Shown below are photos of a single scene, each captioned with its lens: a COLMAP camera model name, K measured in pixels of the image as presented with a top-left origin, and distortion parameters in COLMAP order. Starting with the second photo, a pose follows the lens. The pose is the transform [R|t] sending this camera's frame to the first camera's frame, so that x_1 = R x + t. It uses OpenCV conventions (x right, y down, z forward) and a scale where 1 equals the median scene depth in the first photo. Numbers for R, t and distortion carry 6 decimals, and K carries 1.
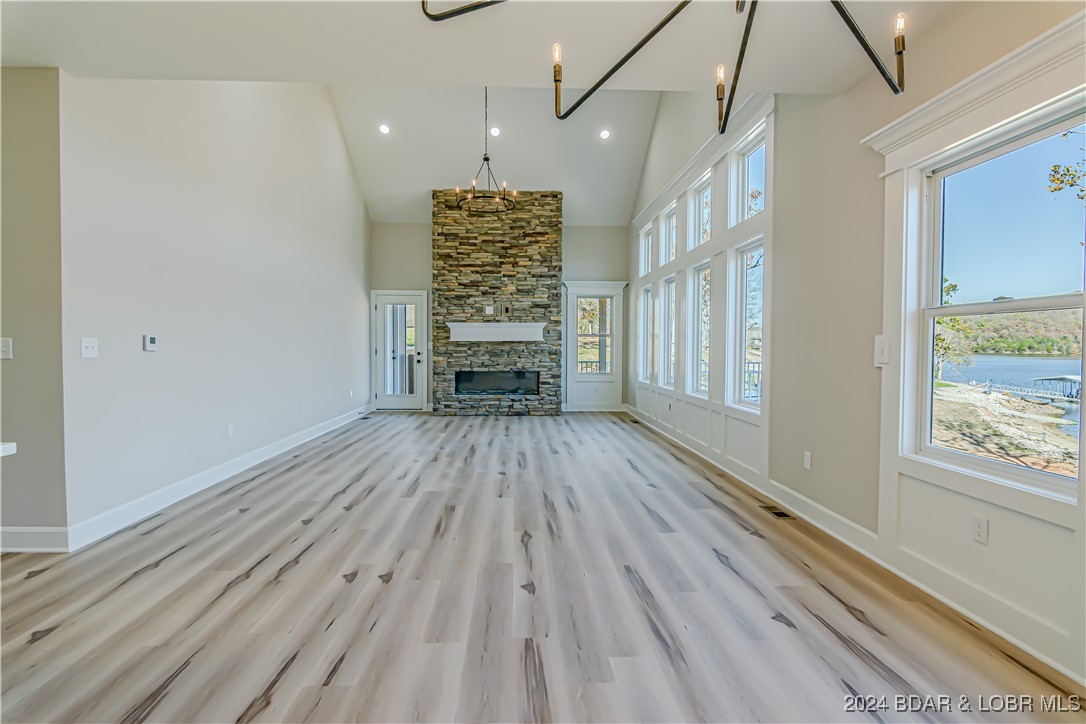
lens RADIAL K [[522.7, 0, 543.0], [0, 522.7, 362.0], [0, 0, 1]] dist [-0.012584, -0.001029]
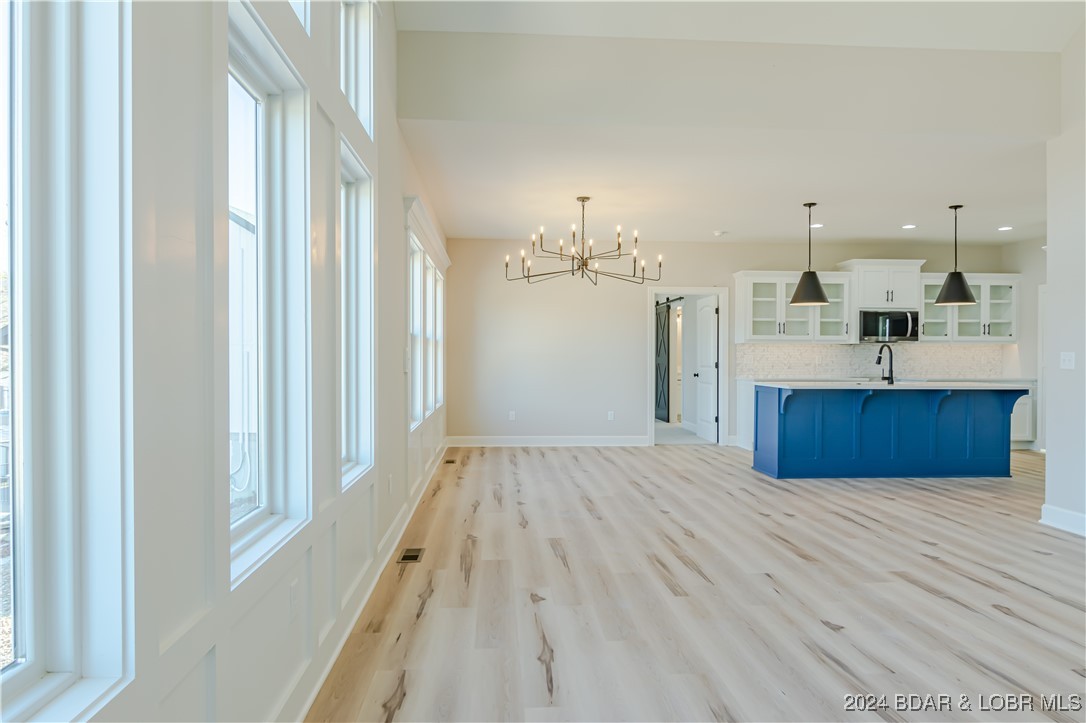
lens RADIAL K [[681.8, 0, 543.0], [0, 681.8, 361.5], [0, 0, 1]] dist [0.000109, -0.000044]
pose [[-0.999877, -0.004824, -0.014952, 0.109949], [-0.005364, 0.999327, 0.036278, -0.026971], [0.014767, 0.036353, -0.999230, 0.895768]]
